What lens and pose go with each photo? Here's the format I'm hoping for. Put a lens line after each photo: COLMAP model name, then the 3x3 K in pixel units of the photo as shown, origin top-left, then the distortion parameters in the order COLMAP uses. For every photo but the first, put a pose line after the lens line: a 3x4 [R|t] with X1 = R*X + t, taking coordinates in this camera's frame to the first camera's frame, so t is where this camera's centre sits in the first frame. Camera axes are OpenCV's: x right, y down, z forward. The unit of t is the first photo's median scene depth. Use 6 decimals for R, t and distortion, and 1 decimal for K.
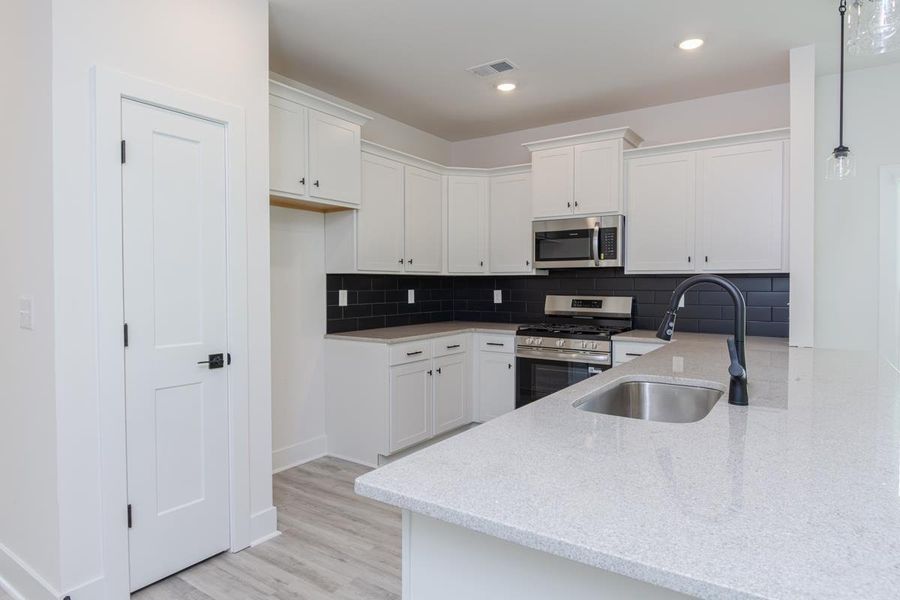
lens RADIAL K [[533.9, 0, 465.8], [0, 533.9, 289.0], [0, 0, 1]] dist [0.004397, -0.004918]
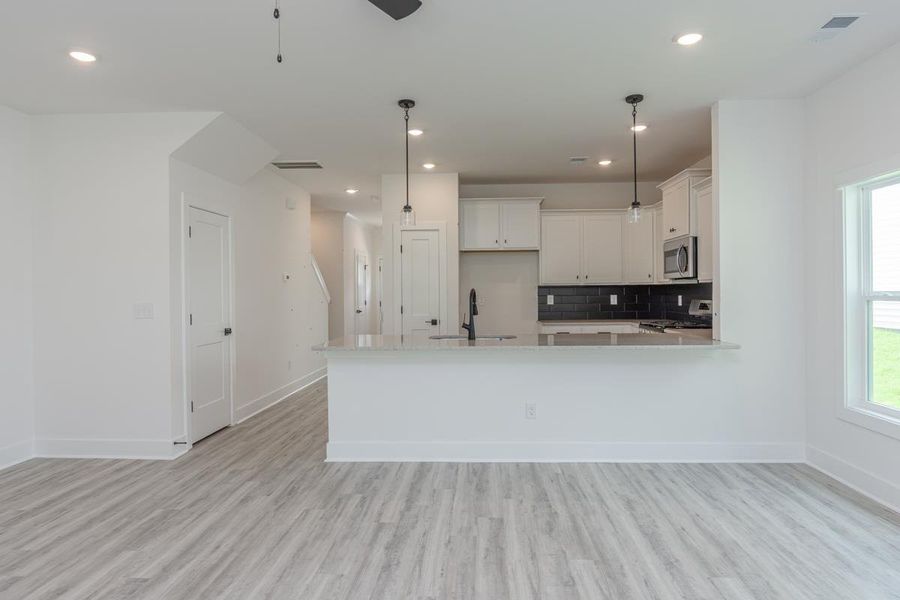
lens RADIAL K [[517.4, 0, 457.7], [0, 517.4, 302.0], [0, 0, 1]] dist [-0.000039, -0.014483]
pose [[0.517648, 0.014202, -0.855476, 1.048057], [0.001800, 0.999842, 0.017688, -0.005299], [0.855592, -0.010696, 0.517540, -0.124282]]
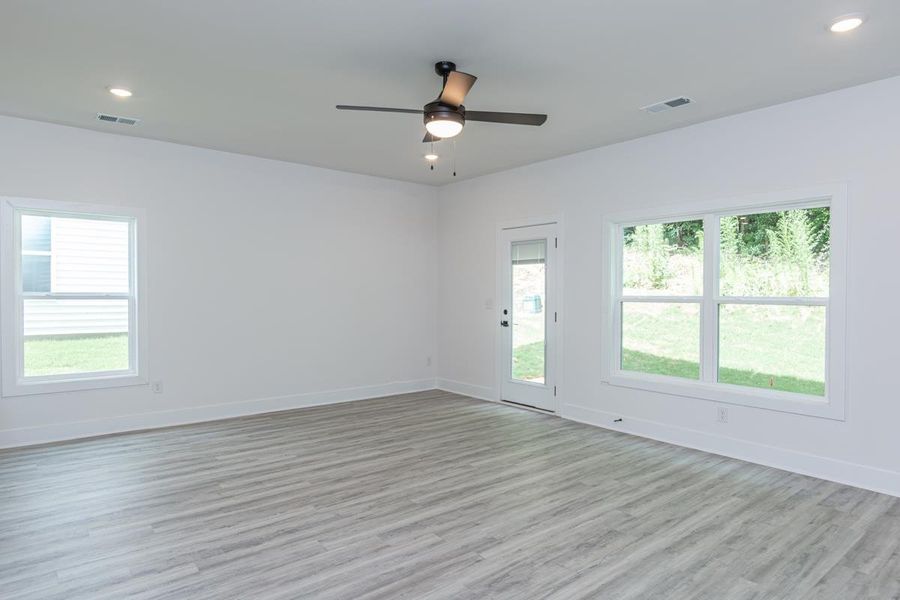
lens RADIAL K [[517.4, 0, 465.4], [0, 517.4, 298.0], [0, 0, 1]] dist [-0.000039, -0.014483]
pose [[0.271327, -0.001419, 0.962486, -0.075574], [0.001123, 0.999999, 0.001158, 0.008276], [-0.962487, 0.000767, 0.271328, -0.287795]]
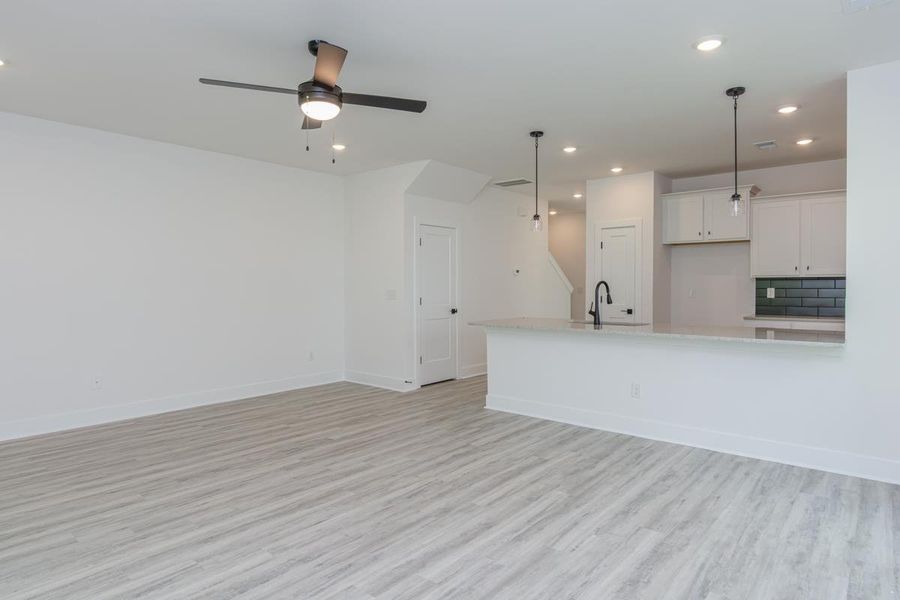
lens RADIAL K [[517.4, 0, 464.5], [0, 517.4, 286.8], [0, 0, 1]] dist [-0.000039, -0.014483]
pose [[-0.098725, 0.006182, -0.995096, 1.395411], [-0.006394, 0.999956, 0.006847, -0.004914], [0.995094, 0.007039, -0.098681, 0.237222]]
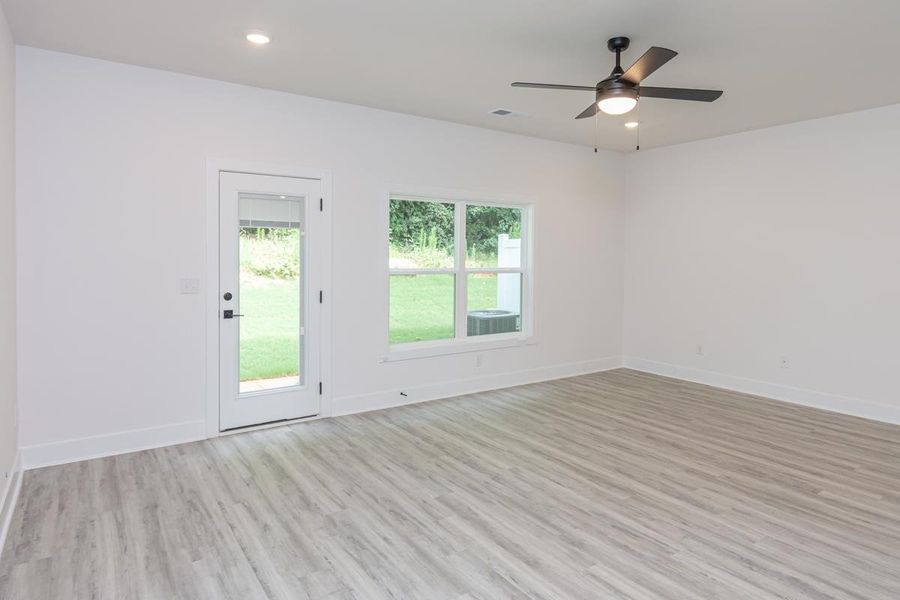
lens RADIAL K [[533.9, 0, 452.9], [0, 533.9, 266.6], [0, 0, 1]] dist [0.004397, -0.004918]
pose [[-0.928349, -0.011341, 0.371538, 0.591812], [-0.002586, 0.999707, 0.024054, -0.034464], [-0.371702, 0.021370, -0.928106, 0.780952]]
